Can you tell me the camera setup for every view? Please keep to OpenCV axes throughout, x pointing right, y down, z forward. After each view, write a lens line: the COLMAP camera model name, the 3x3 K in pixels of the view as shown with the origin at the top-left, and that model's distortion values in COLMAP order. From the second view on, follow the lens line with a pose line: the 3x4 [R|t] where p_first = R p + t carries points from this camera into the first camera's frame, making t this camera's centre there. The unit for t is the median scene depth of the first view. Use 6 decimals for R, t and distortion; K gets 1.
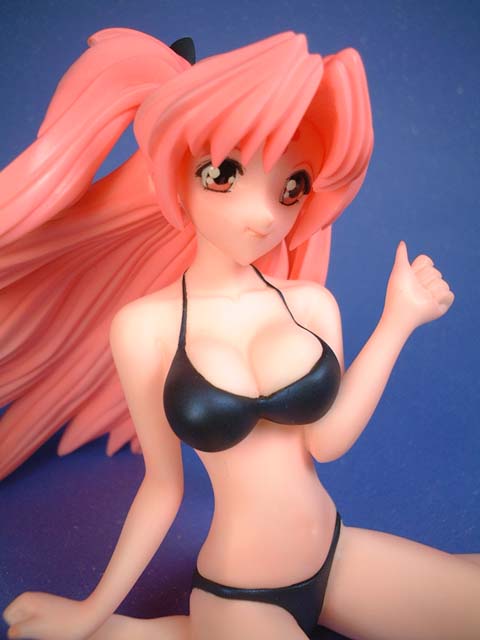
lens RADIAL K [[759.0, 0, 240.0], [0, 759.0, 320.0], [0, 0, 1]] dist [-0.133411, -0.006188]
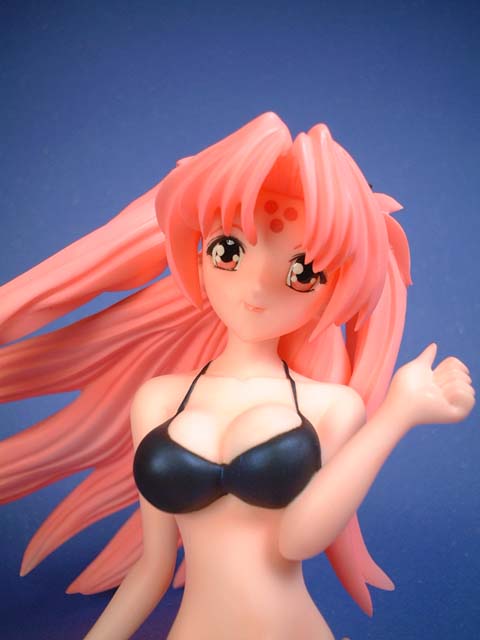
lens RADIAL K [[759.0, 0, 240.0], [0, 759.0, 320.0], [0, 0, 1]] dist [-0.133411, -0.006188]
pose [[0.863719, 0.018258, -0.503642, 0.520218], [-0.202427, 0.927755, -0.313518, 0.226258], [0.461532, 0.372743, 0.805016, 0.155671]]
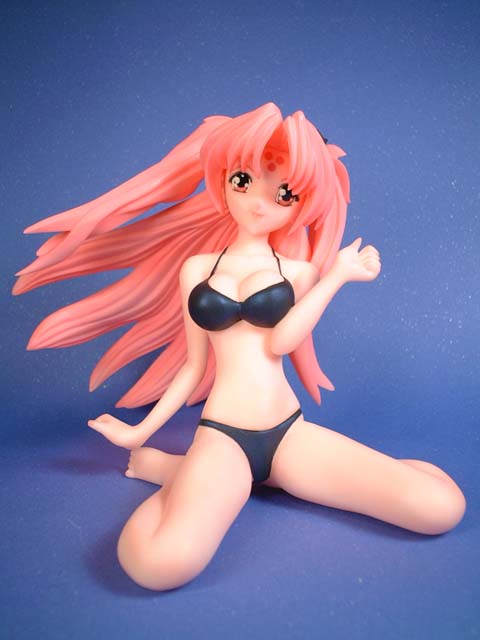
lens RADIAL K [[759.0, 0, 240.0], [0, 759.0, 320.0], [0, 0, 1]] dist [-0.133411, -0.006188]
pose [[0.892168, 0.089607, -0.442726, 0.785638], [-0.202532, 0.955437, -0.214758, 0.505312], [0.403753, 0.281267, 0.870559, -0.494958]]
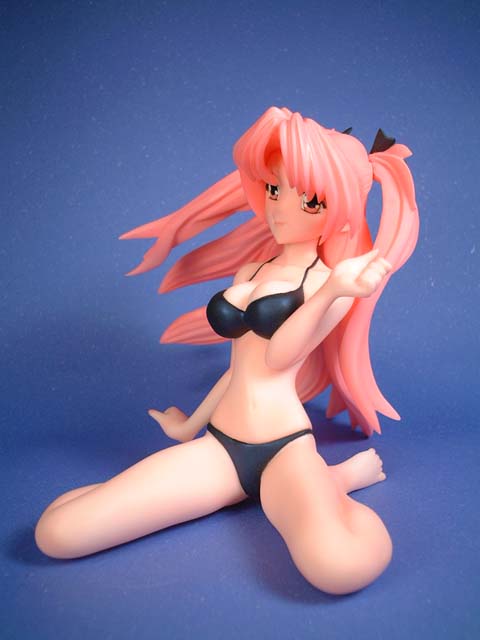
lens RADIAL K [[759.0, 0, 240.0], [0, 759.0, 320.0], [0, 0, 1]] dist [-0.133411, -0.006188]
pose [[0.442158, 0.141794, -0.885658, 1.518358], [-0.359209, 0.932775, -0.029995, 0.173759], [0.821867, 0.331399, 0.463368, 0.190519]]
